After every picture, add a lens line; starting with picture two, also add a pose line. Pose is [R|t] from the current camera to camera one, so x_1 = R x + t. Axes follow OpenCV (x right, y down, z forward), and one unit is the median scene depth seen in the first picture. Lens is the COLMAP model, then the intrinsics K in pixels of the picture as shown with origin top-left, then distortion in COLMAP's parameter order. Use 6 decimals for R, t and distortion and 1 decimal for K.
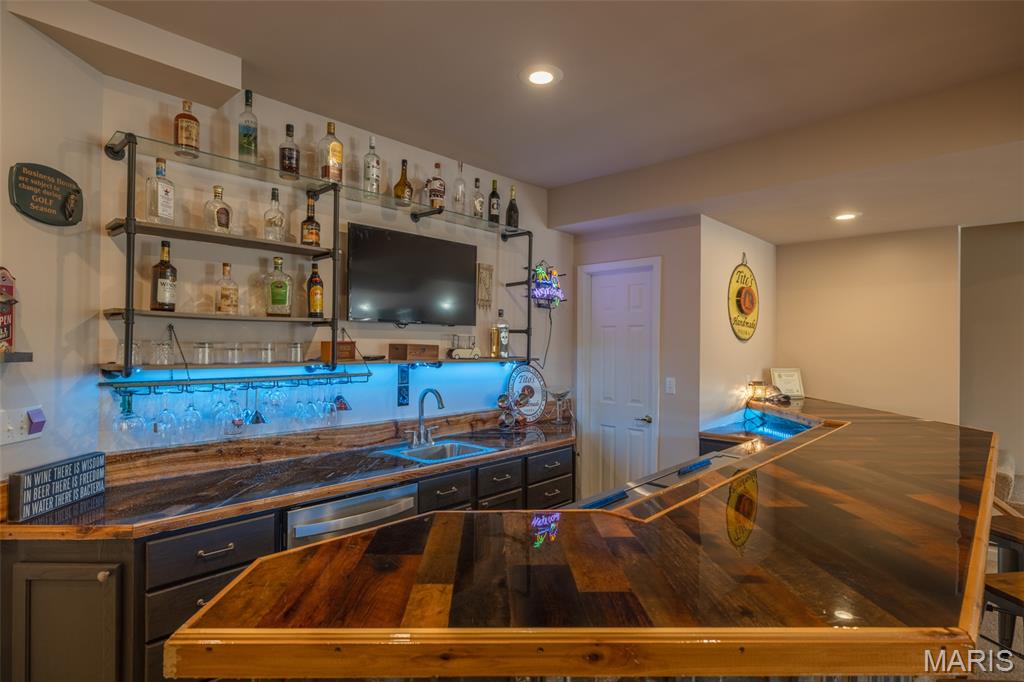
lens RADIAL K [[536.5, 0, 512.0], [0, 536.5, 337.0], [0, 0, 1]] dist [-0.002037, 0.000327]
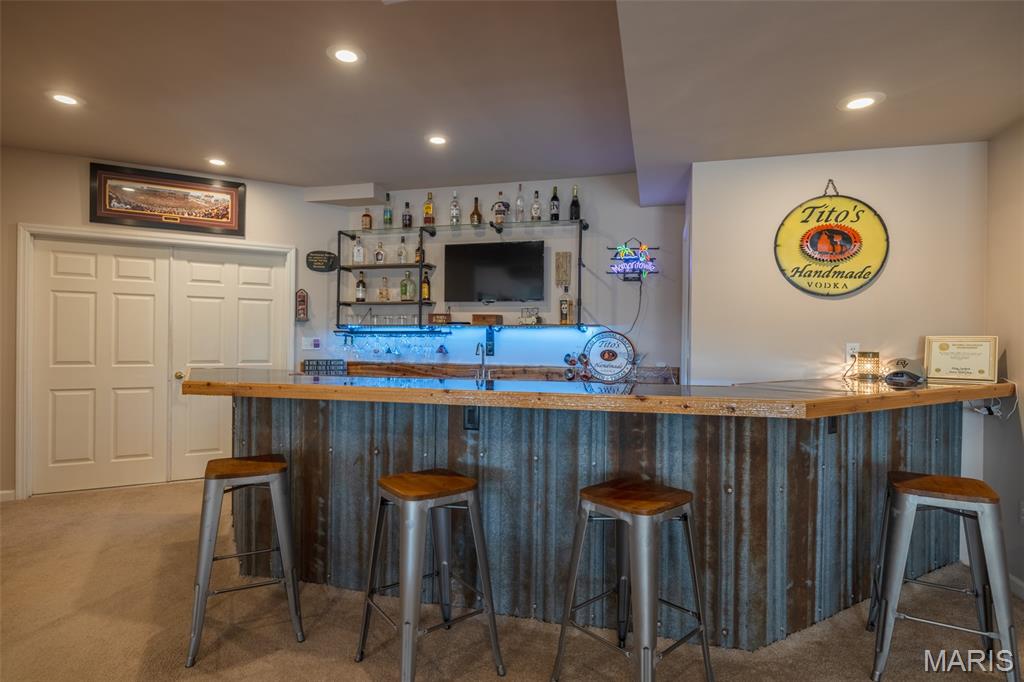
lens RADIAL K [[536.5, 0, 504.5], [0, 536.5, 336.6], [0, 0, 1]] dist [-0.002037, 0.000327]
pose [[0.468151, -0.012256, -0.883563, 1.235508], [0.005890, 0.999925, -0.010749, 0.095558], [0.883629, -0.000172, 0.468188, 0.339201]]
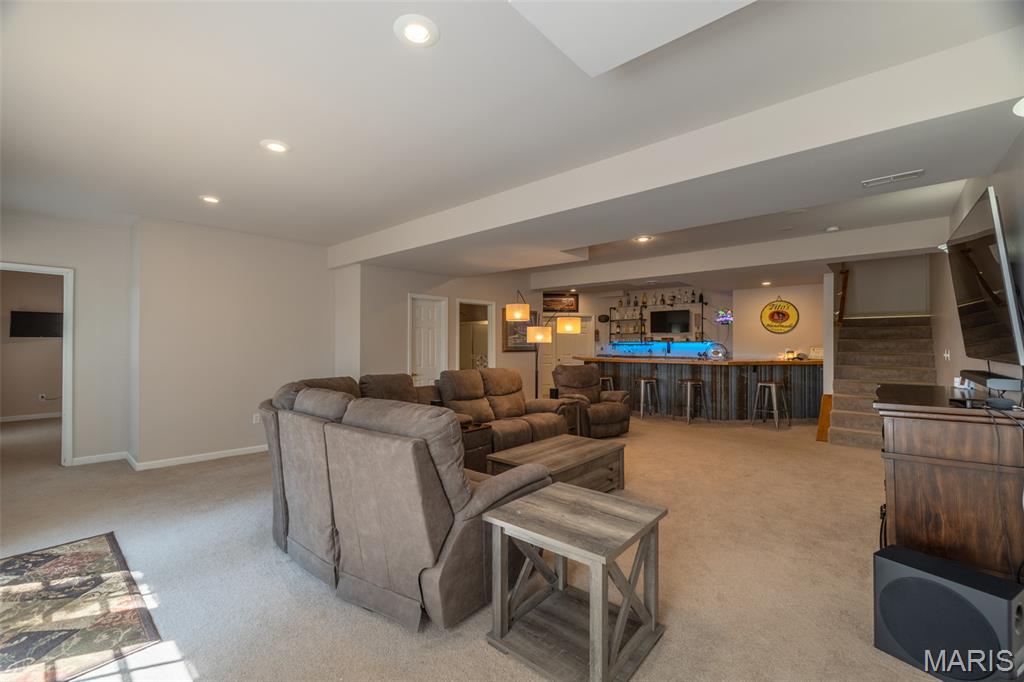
lens RADIAL K [[424.6, 0, 501.5], [0, 424.6, 343.0], [0, 0, 1]] dist [-0.007822, -0.000318]
pose [[0.026568, -0.011446, -0.999581, 3.150021], [0.010009, 0.999887, -0.011183, 0.080515], [0.999597, -0.009708, 0.026680, -0.372197]]
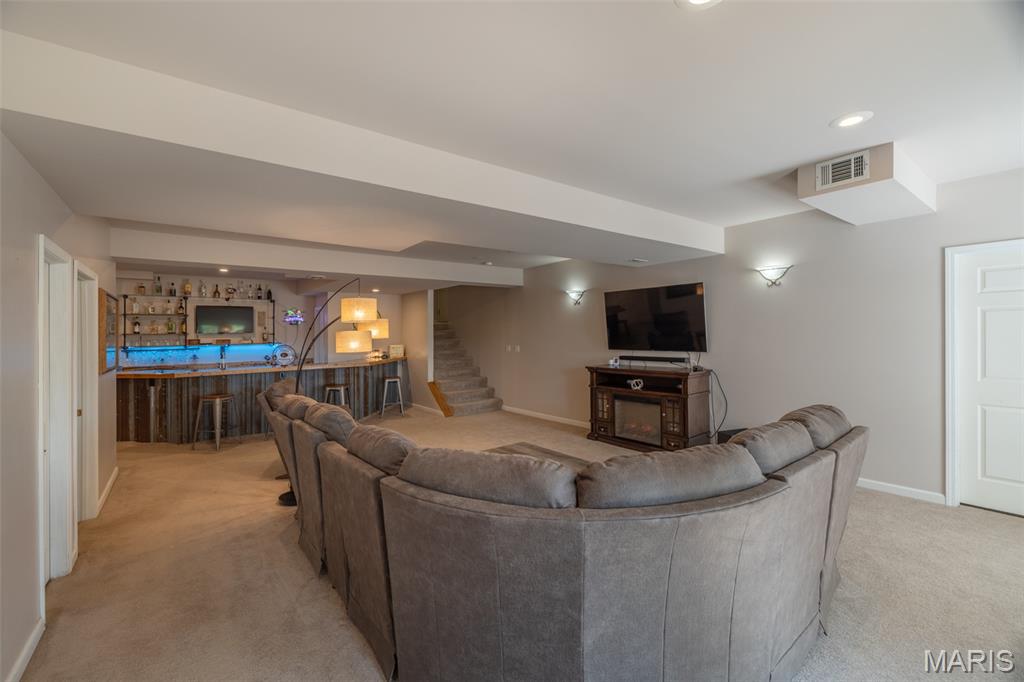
lens RADIAL K [[424.6, 0, 508.5], [0, 424.6, 327.4], [0, 0, 1]] dist [-0.007822, -0.000318]
pose [[0.988056, -0.029274, -0.151290, 2.016902], [0.028538, 0.999568, -0.007033, 0.007779], [0.151430, 0.002631, 0.988464, -1.352413]]
